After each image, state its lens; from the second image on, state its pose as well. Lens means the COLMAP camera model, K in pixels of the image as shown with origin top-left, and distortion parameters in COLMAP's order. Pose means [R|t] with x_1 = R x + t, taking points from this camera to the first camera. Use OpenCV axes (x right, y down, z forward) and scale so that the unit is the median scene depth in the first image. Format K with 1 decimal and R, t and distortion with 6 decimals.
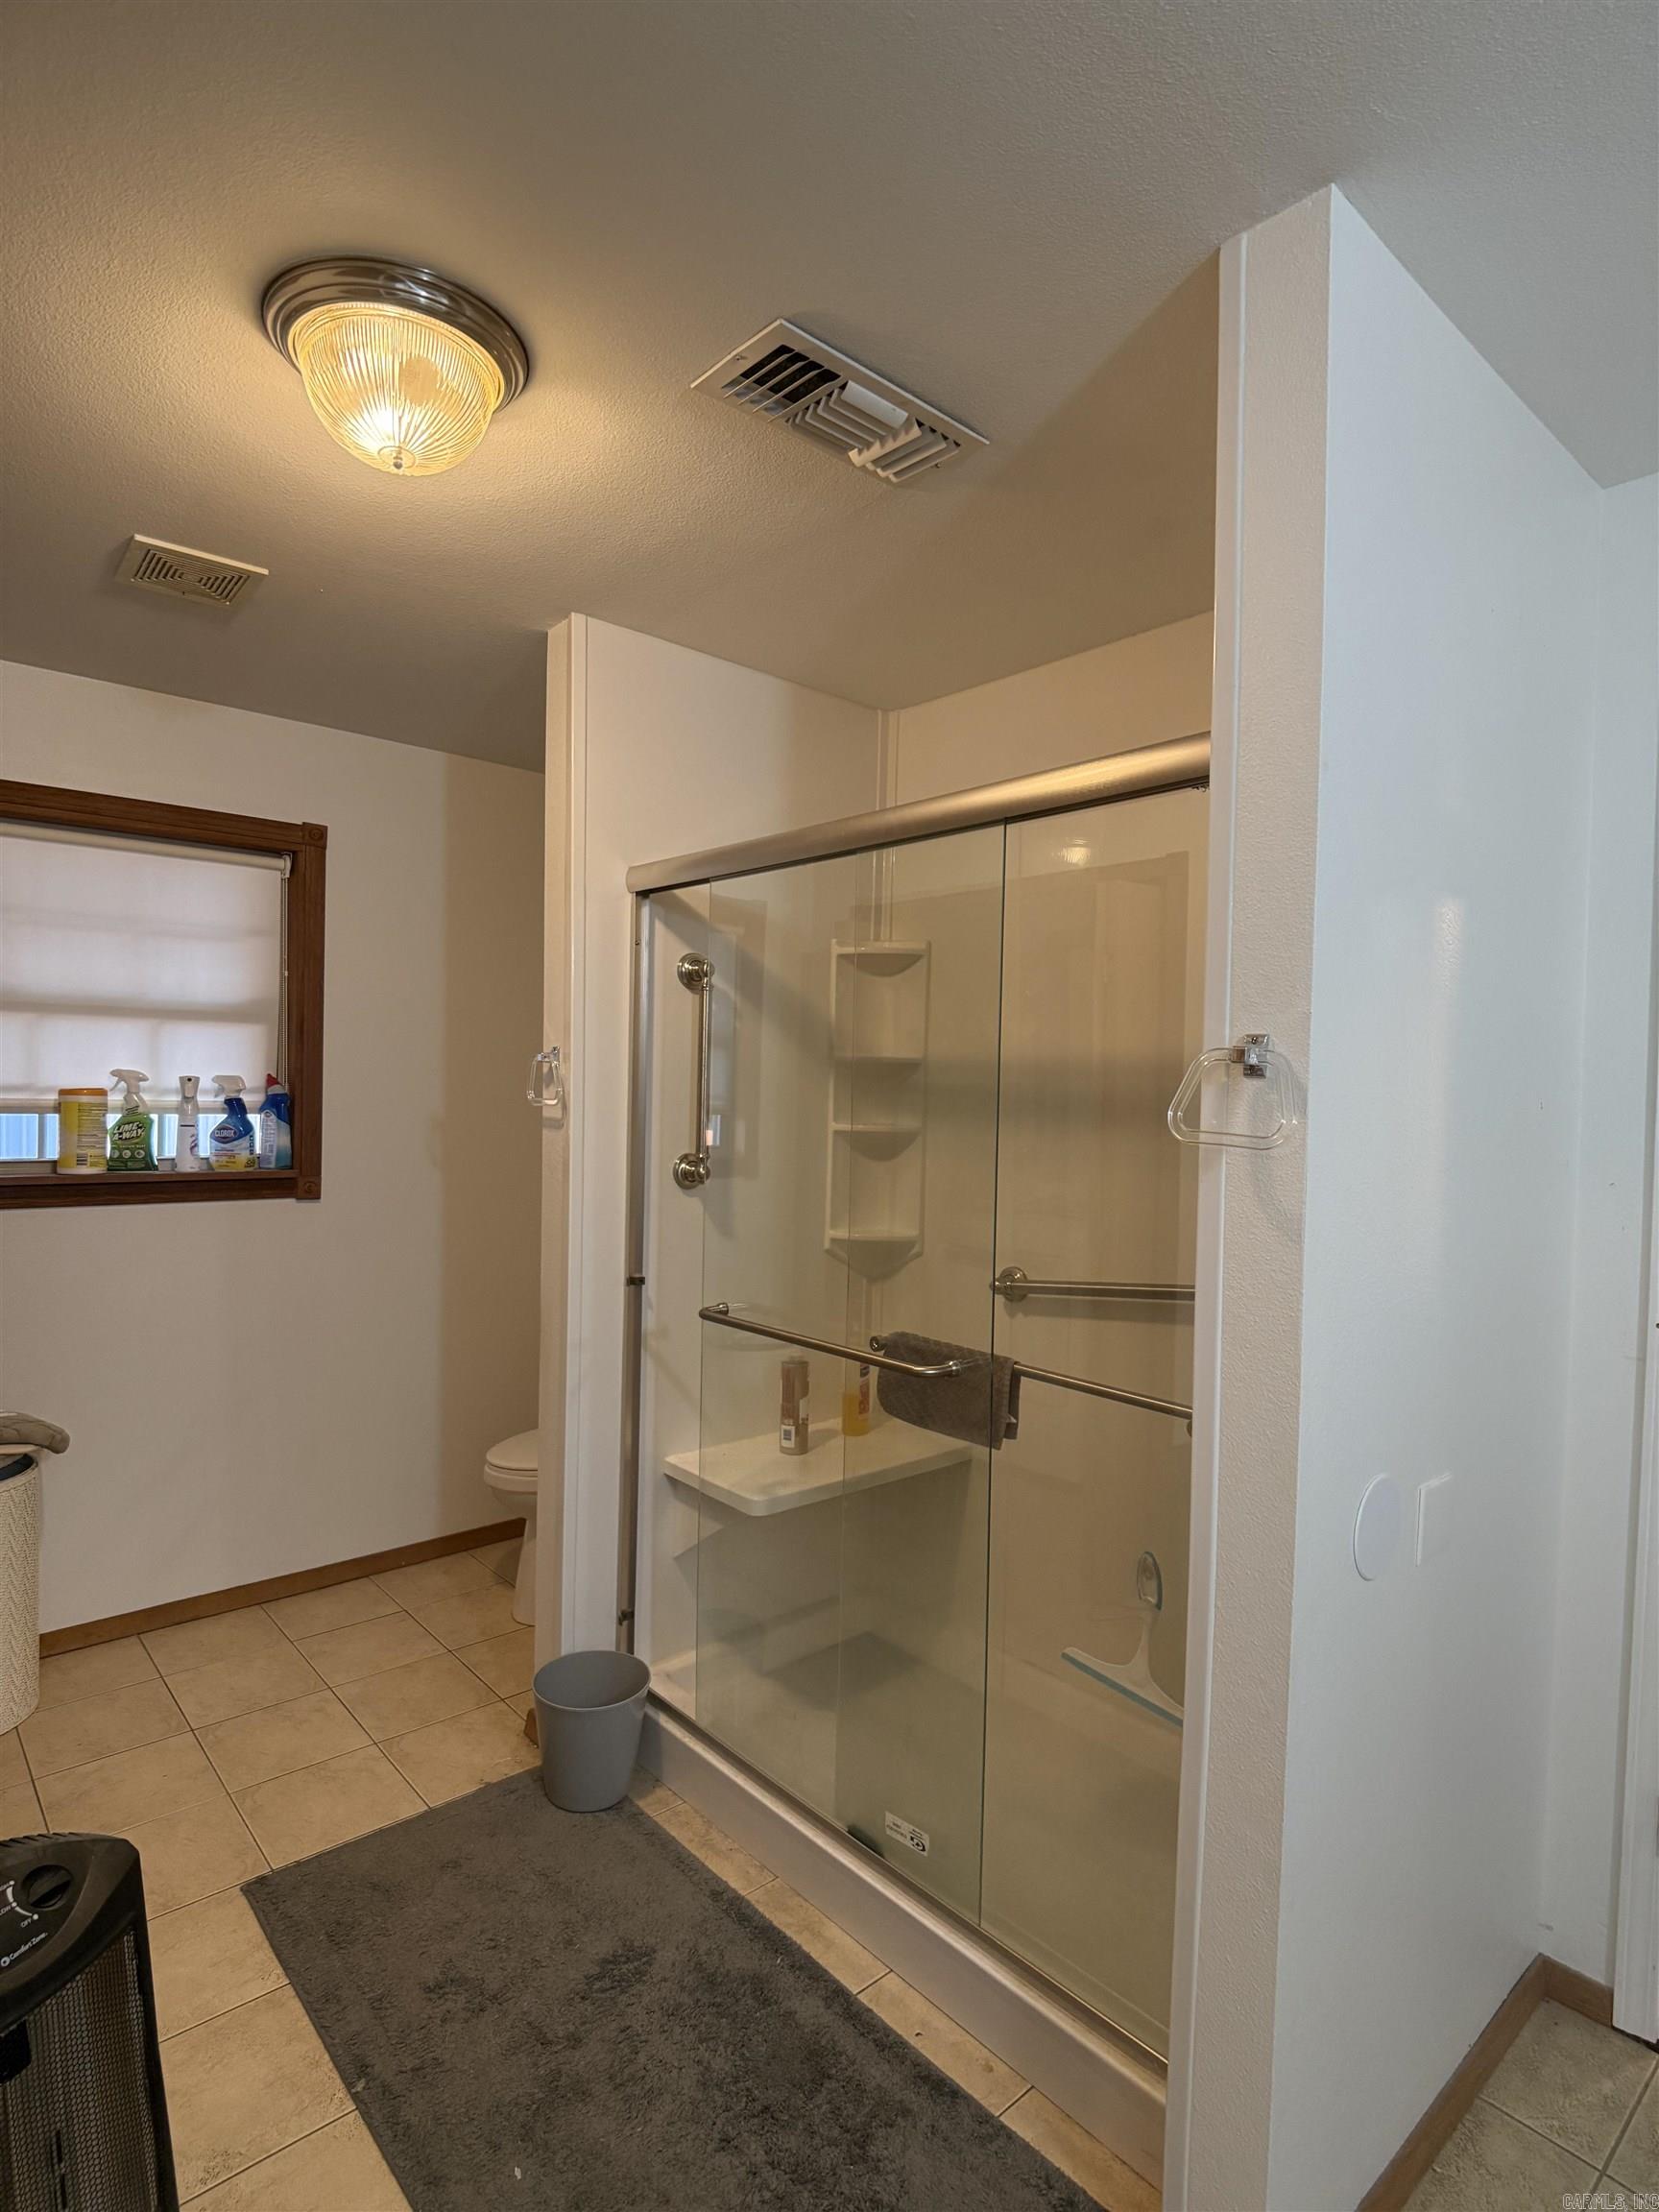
lens RADIAL K [[1176.0, 0, 831.6], [0, 1176.0, 1140.2], [0, 0, 1]] dist [-0.001871, -0.001115]
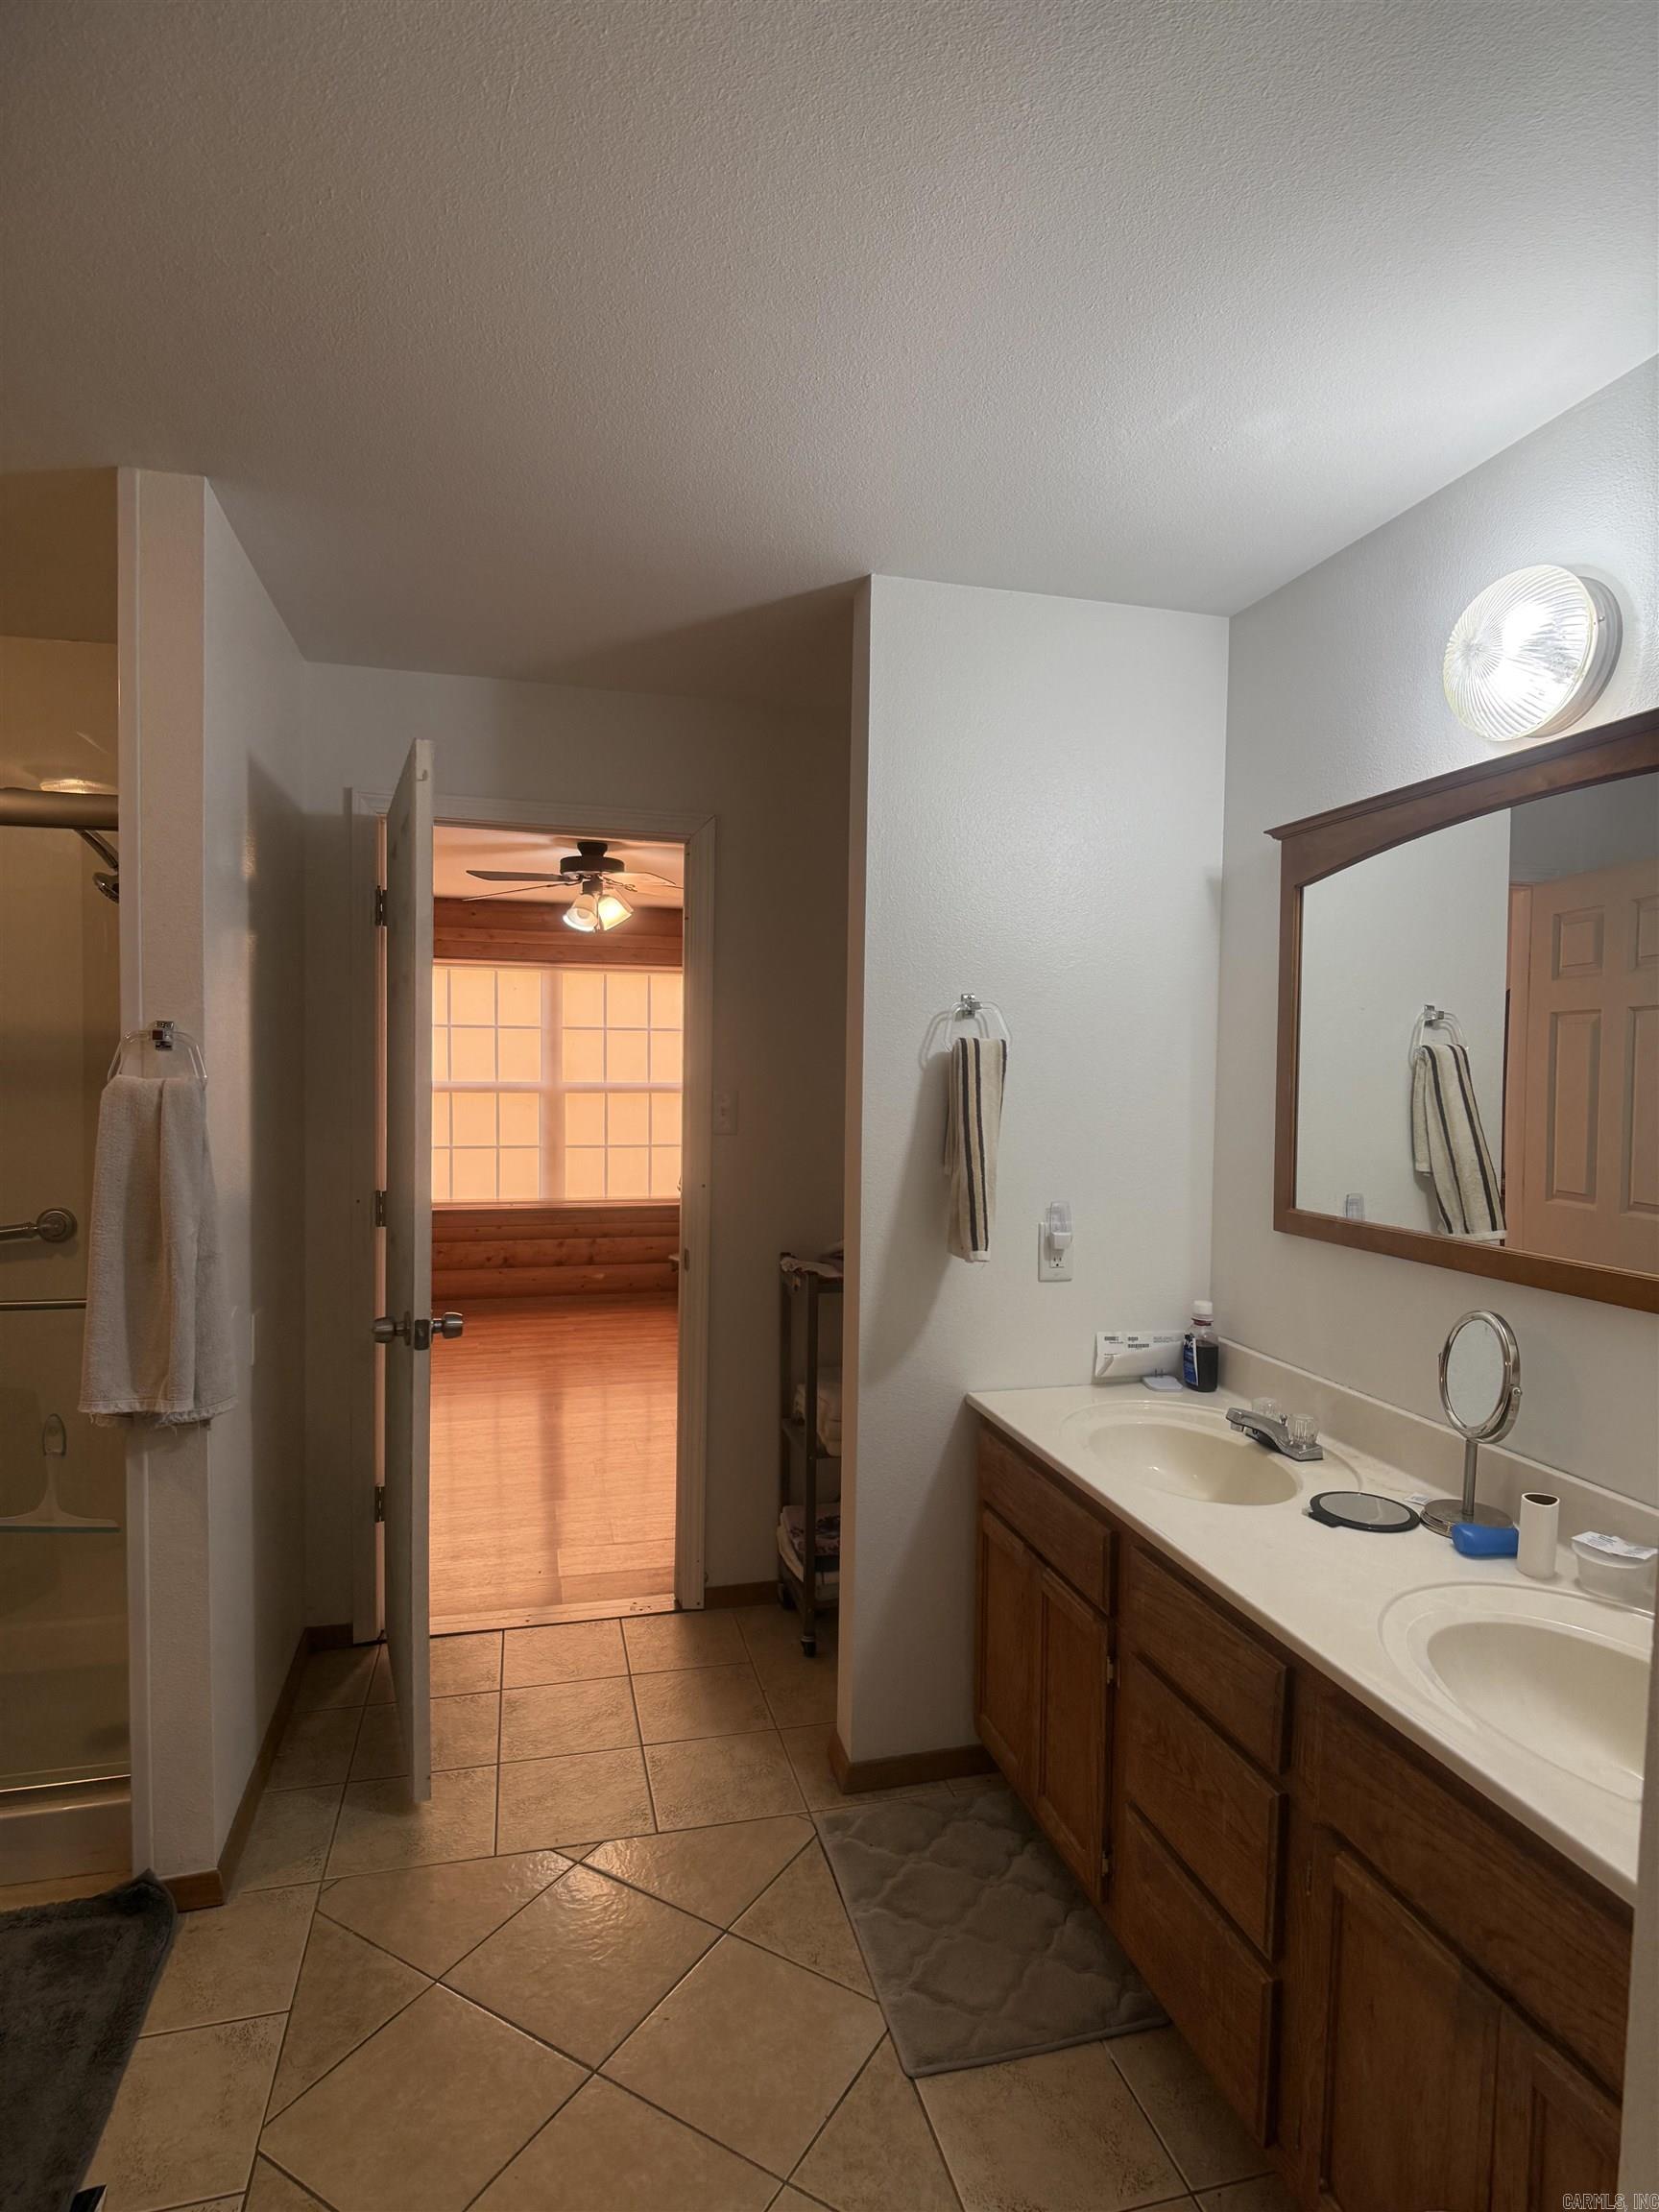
lens RADIAL K [[1131.6, 0, 854.3], [0, 1131.6, 1110.8], [0, 0, 1]] dist [0.017135, -0.001232]
pose [[0.442471, -0.027657, 0.896356, -0.541017], [0.019853, 0.999581, 0.021042, 0.010331], [-0.896563, 0.008485, 0.442835, -0.409603]]
